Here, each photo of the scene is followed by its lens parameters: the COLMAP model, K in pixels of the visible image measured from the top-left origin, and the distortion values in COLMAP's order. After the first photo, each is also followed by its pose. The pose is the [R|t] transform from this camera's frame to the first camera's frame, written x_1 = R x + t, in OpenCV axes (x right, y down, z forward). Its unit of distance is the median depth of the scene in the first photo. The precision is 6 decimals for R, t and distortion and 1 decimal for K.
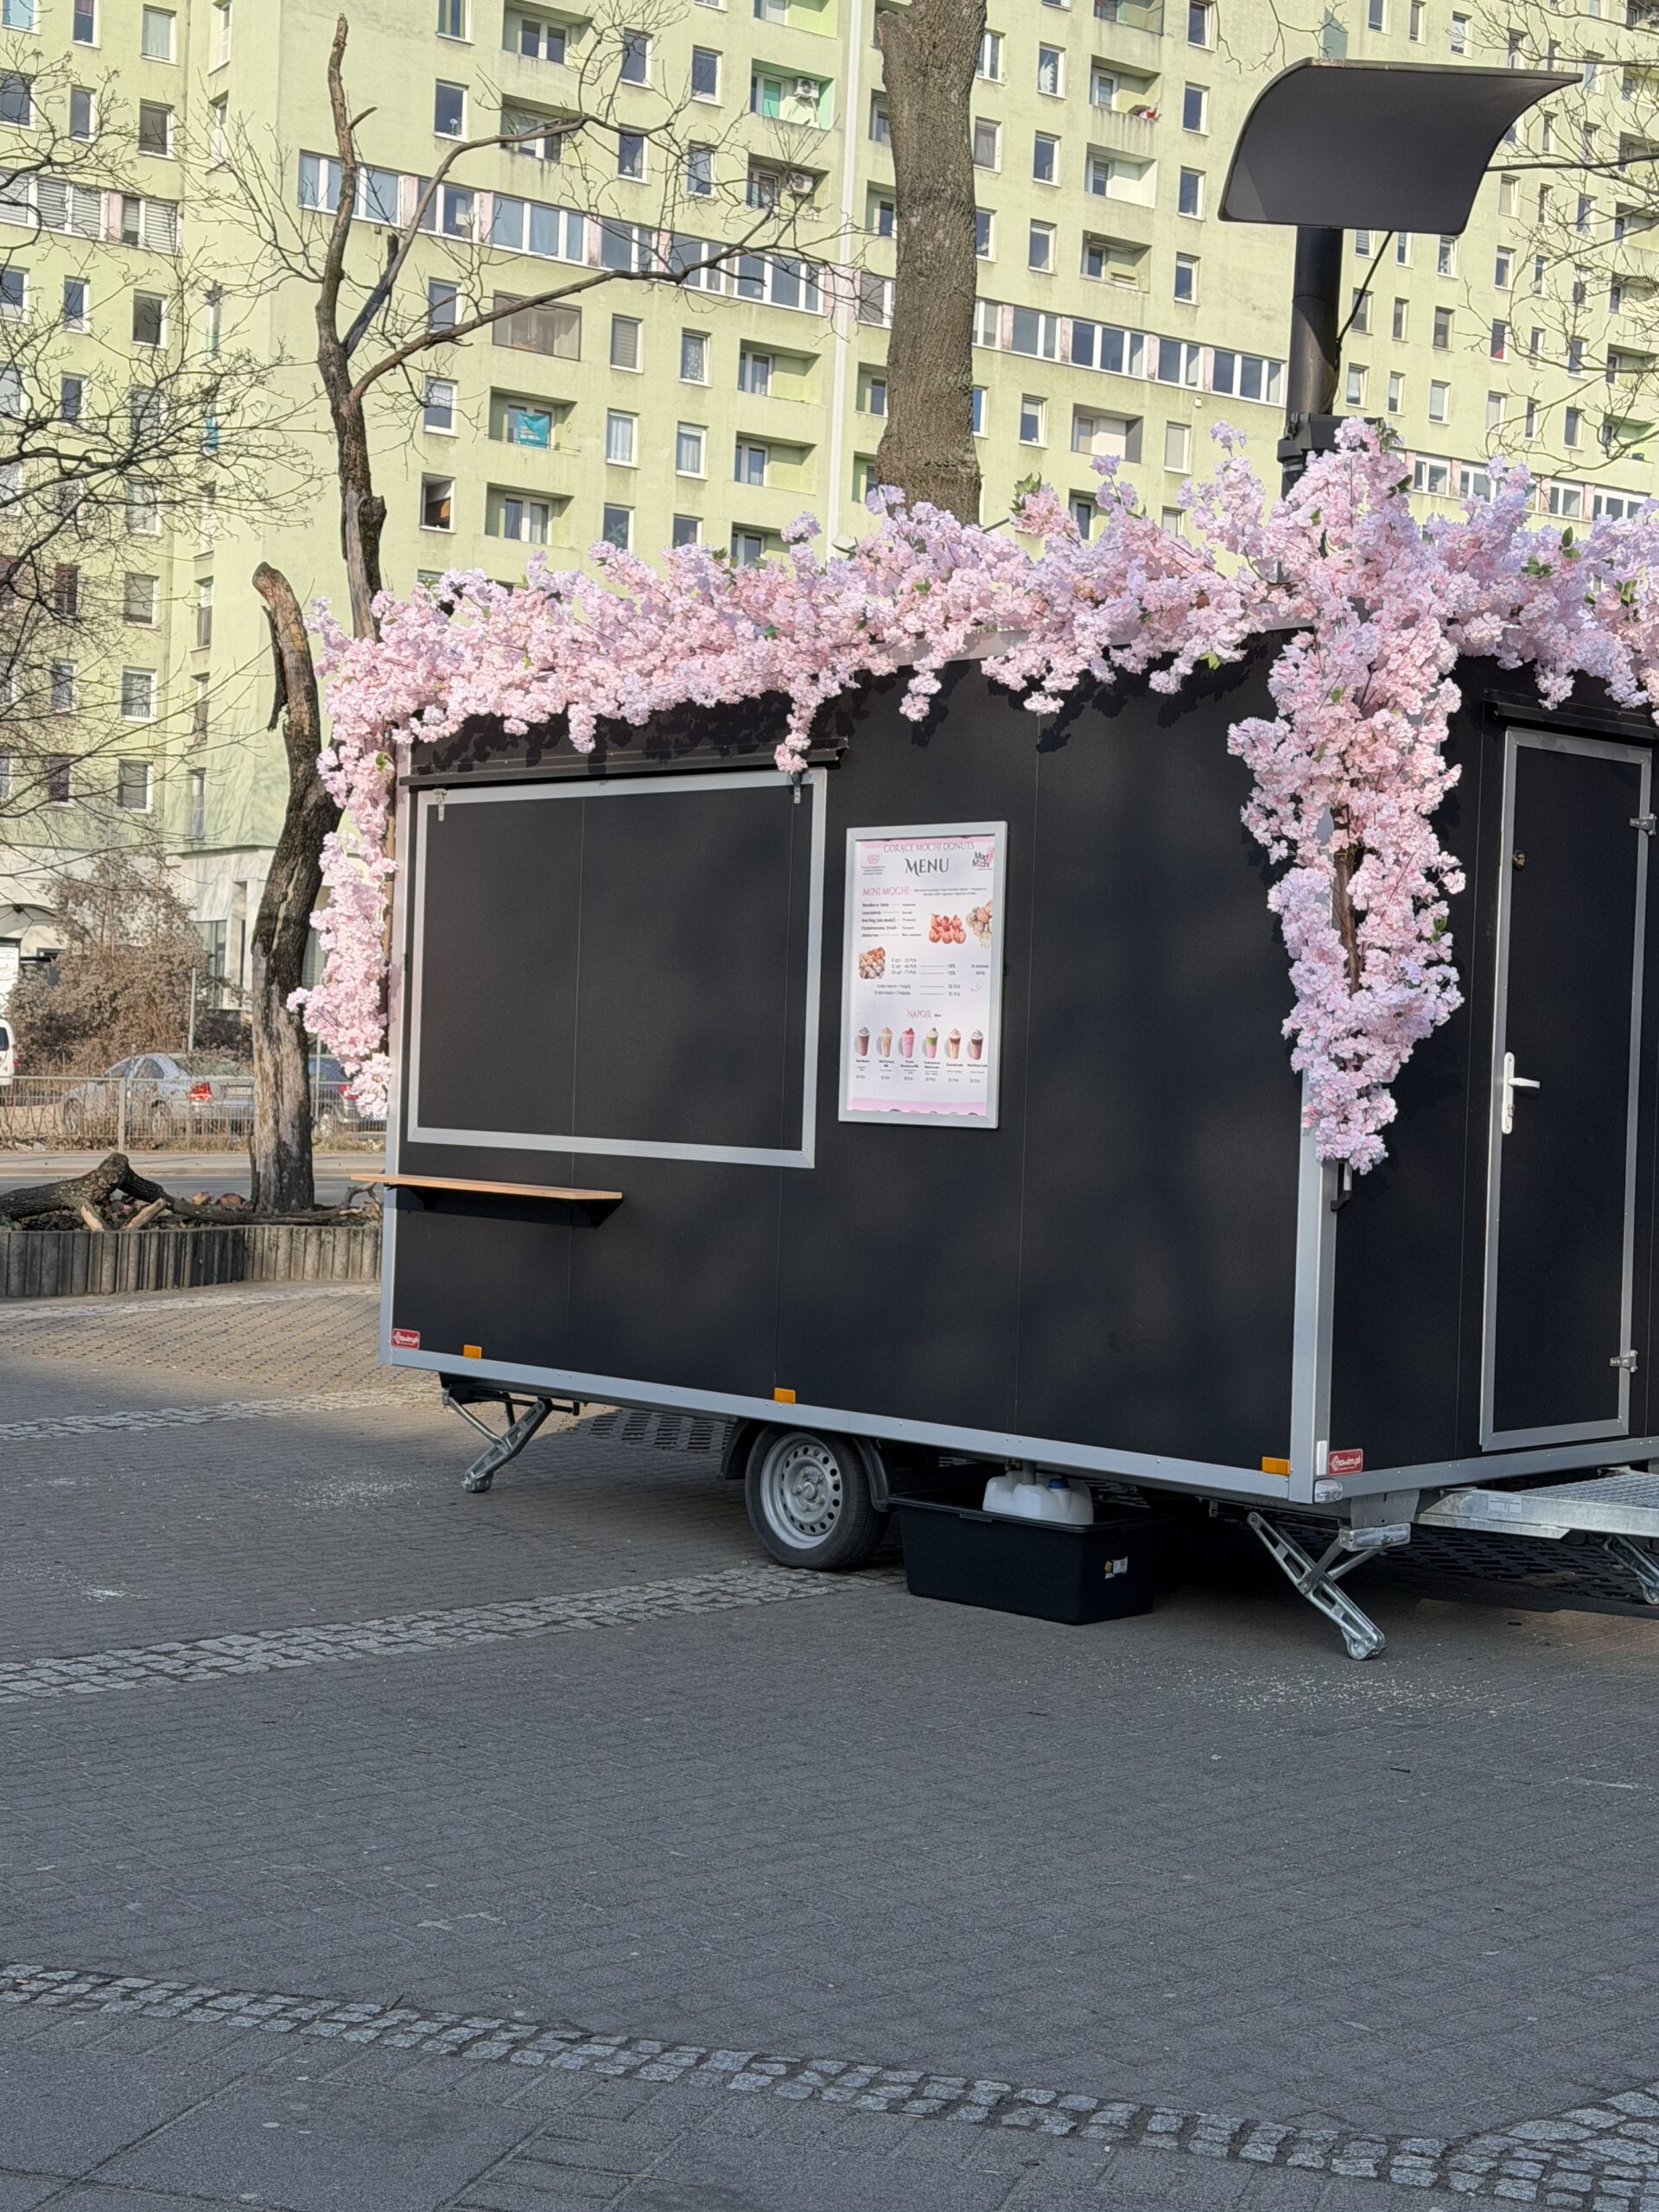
lens RADIAL K [[3157.8, 0, 829.5], [0, 3157.8, 1106.0], [0, 0, 1]] dist [0.155748, -0.426753]
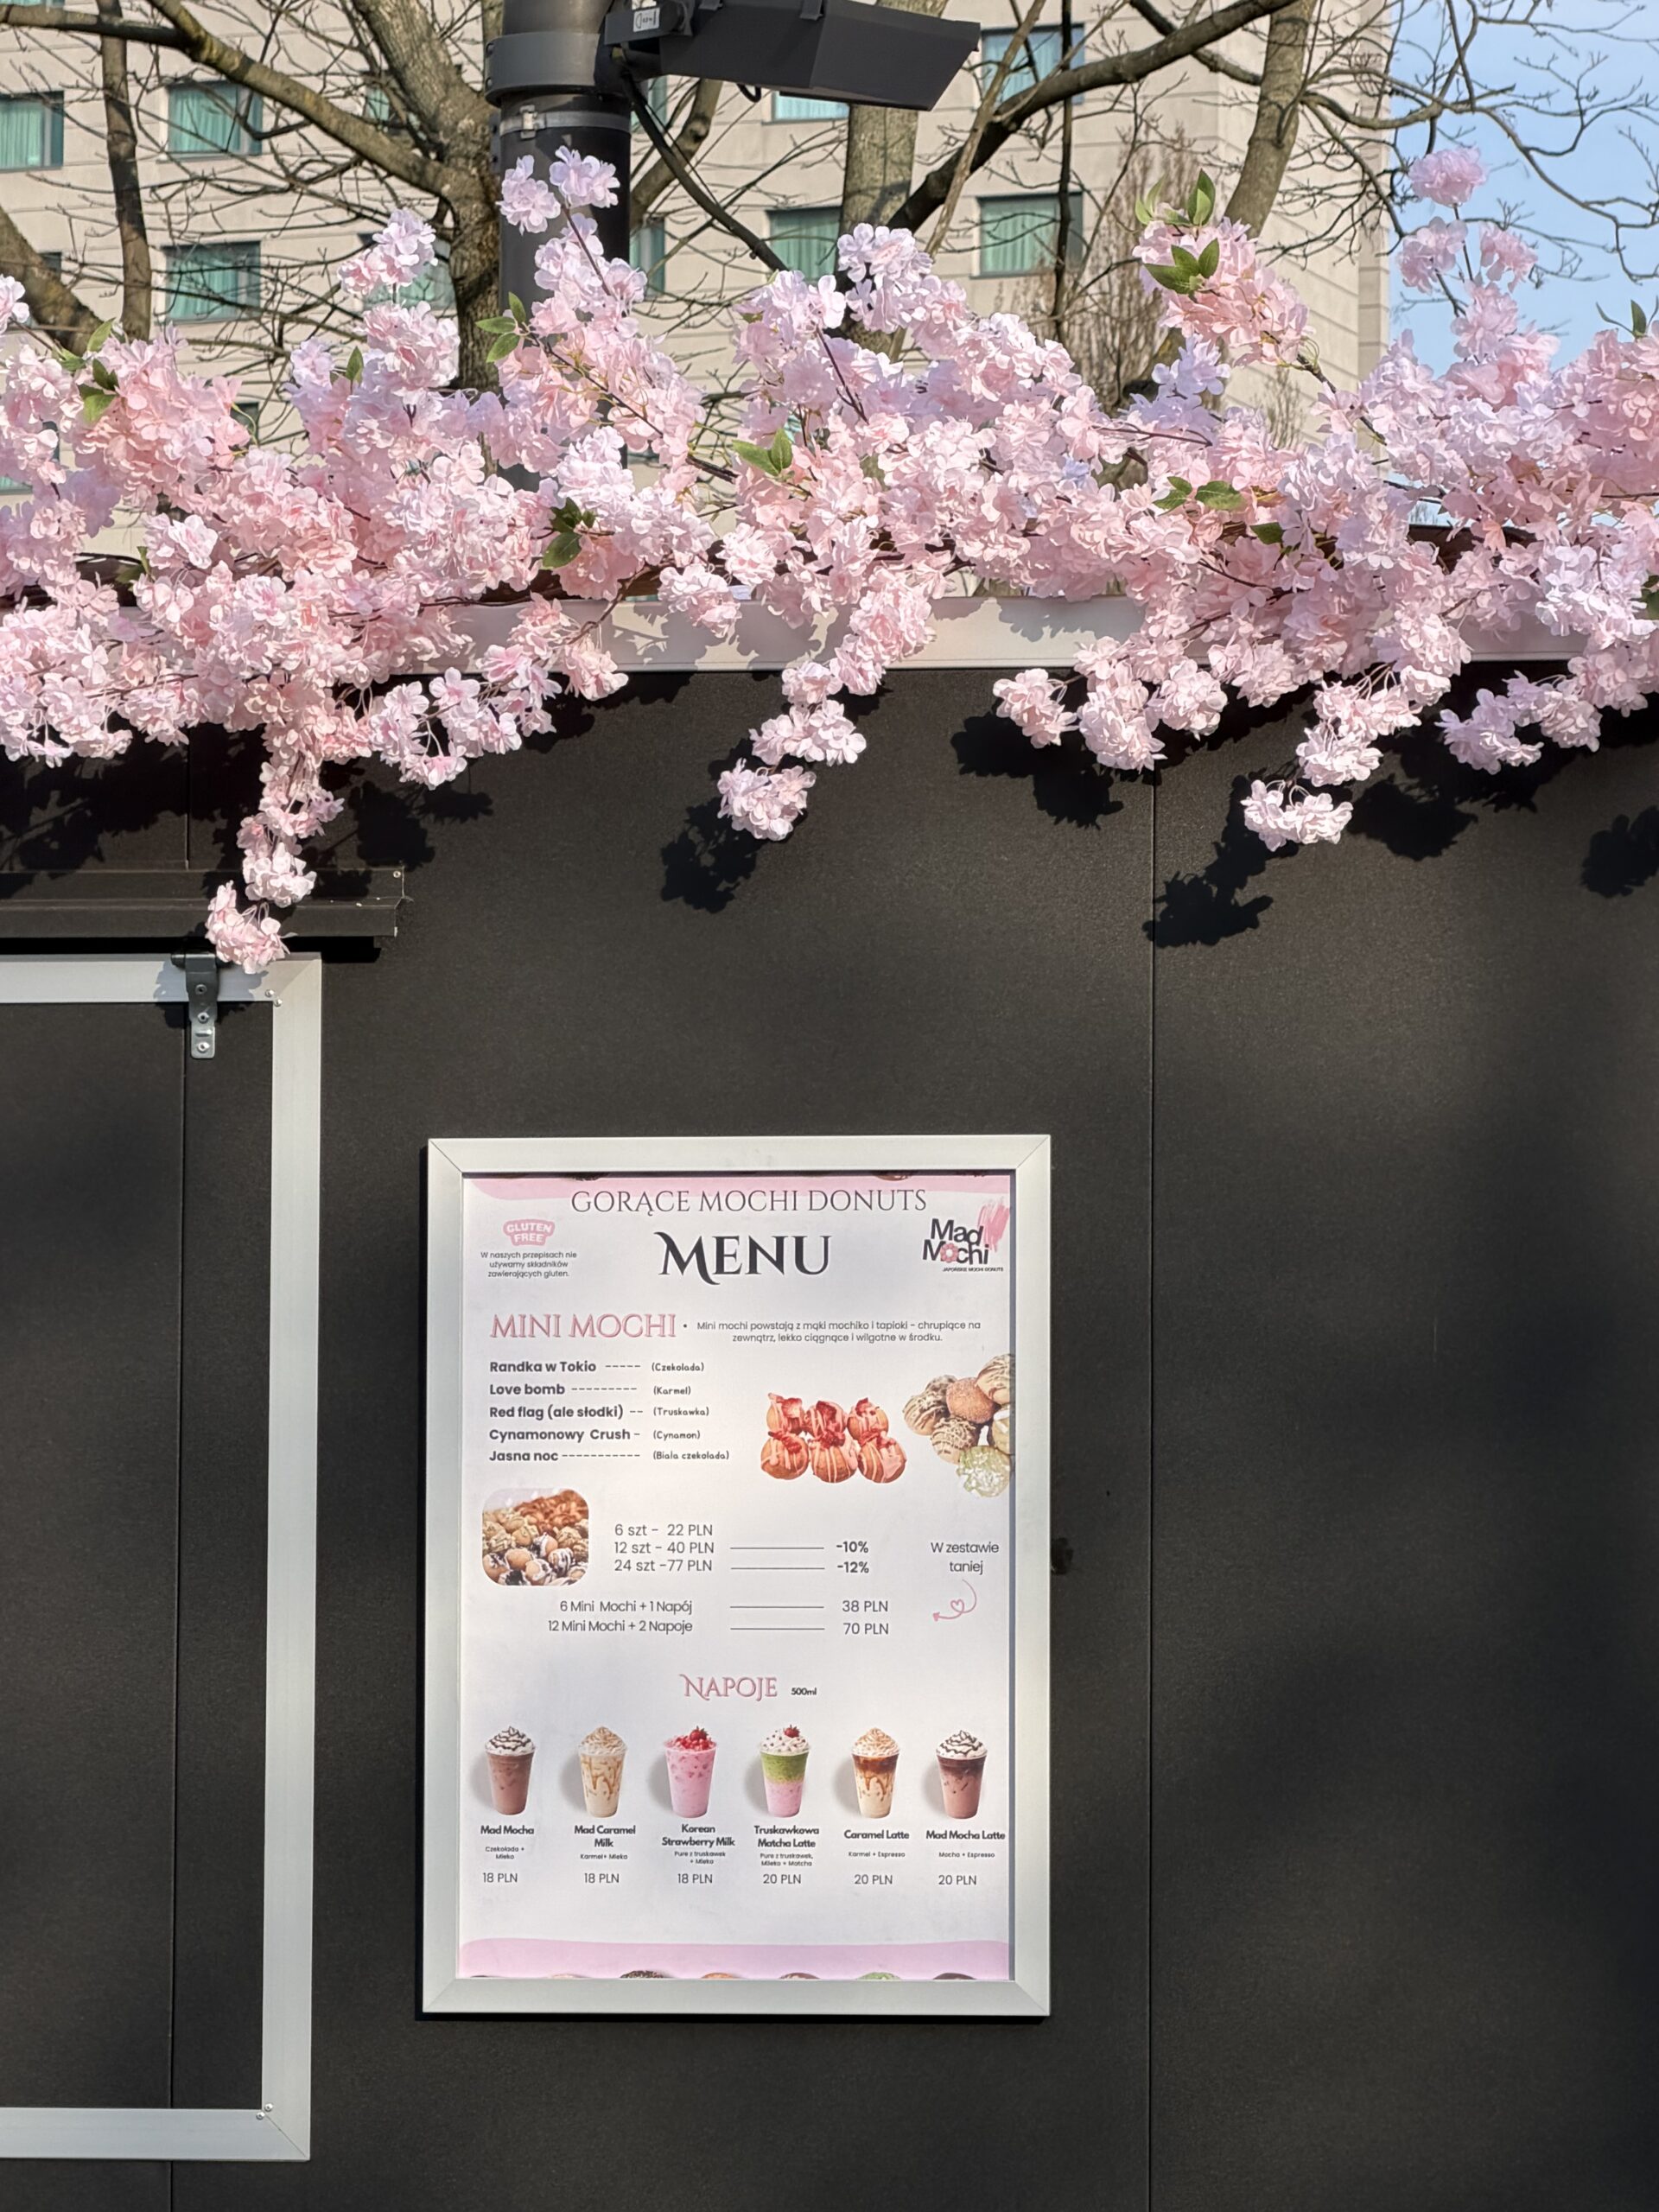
lens RADIAL K [[9641.2, 0, 829.5], [0, 9641.2, 1106.0], [0, 0, 1]] dist [0.264253, -4.561804]
pose [[0.792888, 0.018679, 0.609081, -0.590748], [0.028313, 0.997321, -0.067443, -0.020872], [-0.608709, 0.070720, 0.790235, 0.162603]]
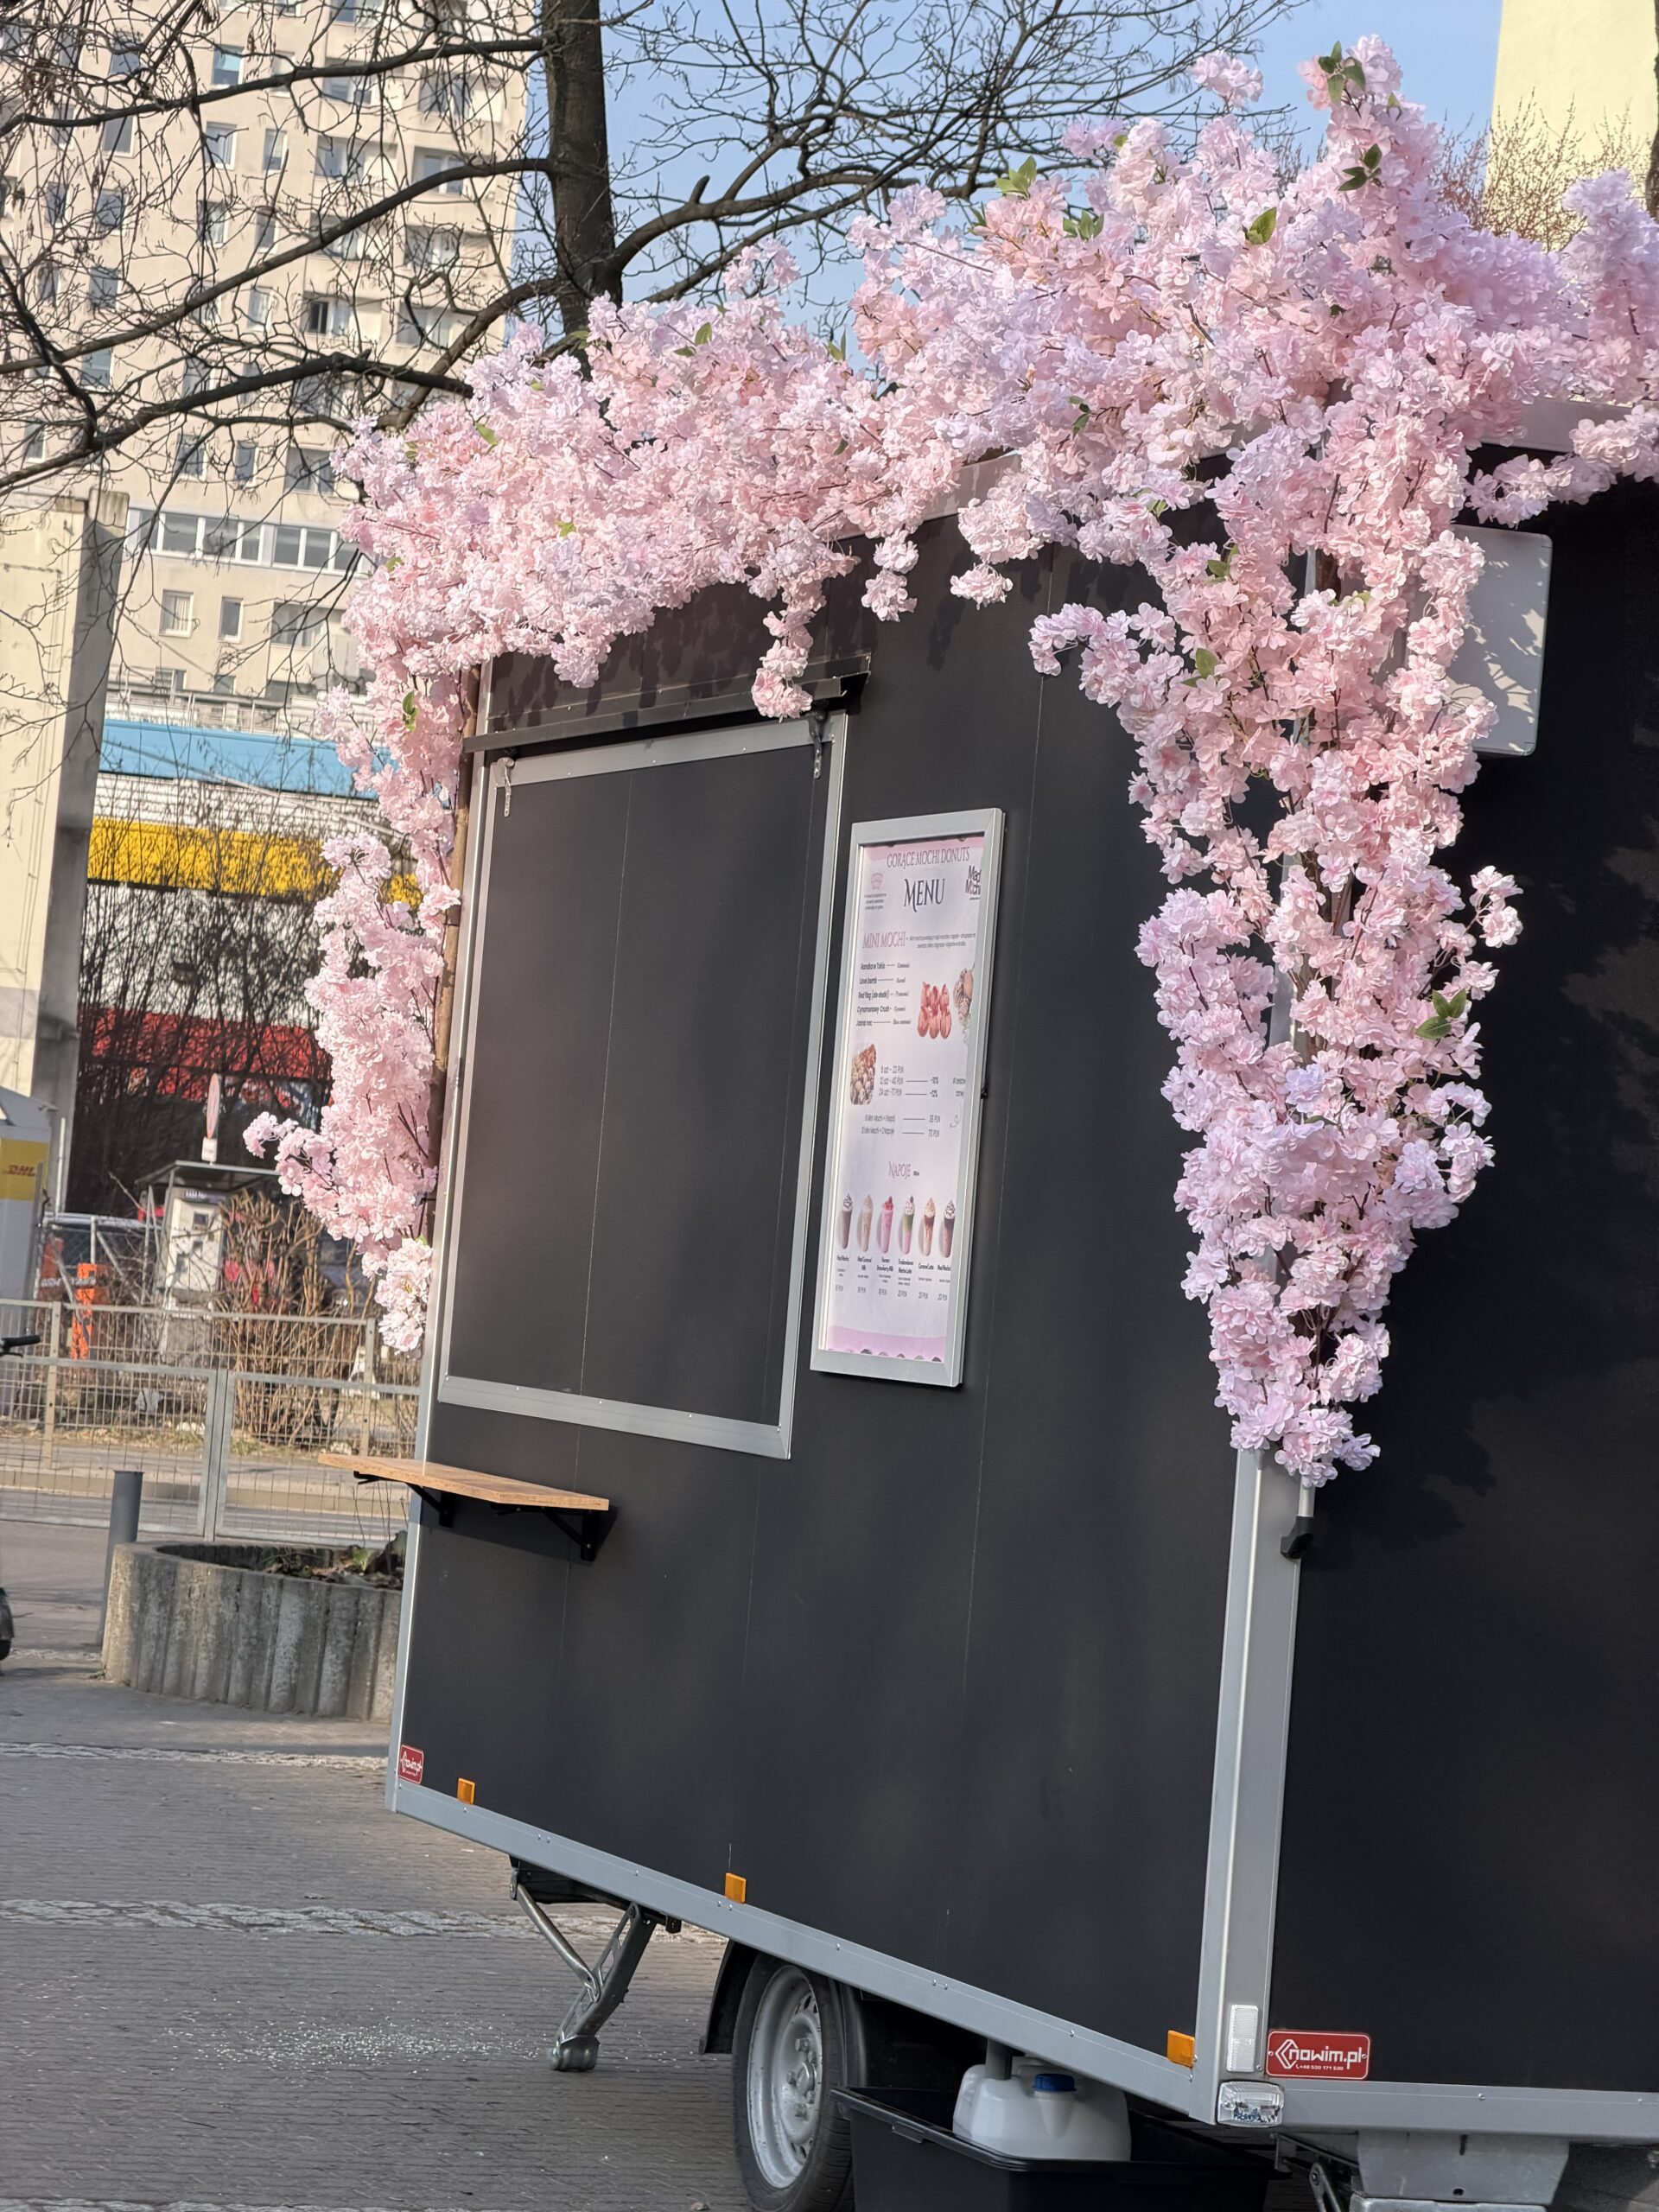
lens RADIAL K [[6658.2, 0, 829.5], [0, 6658.2, 1106.0], [0, 0, 1]] dist [0.215882, 0.394644]
pose [[0.904573, 0.031733, -0.425137, 0.485403], [-0.058274, 0.997069, -0.049568, 0.015959], [0.422318, 0.069612, 0.903771, -0.015612]]
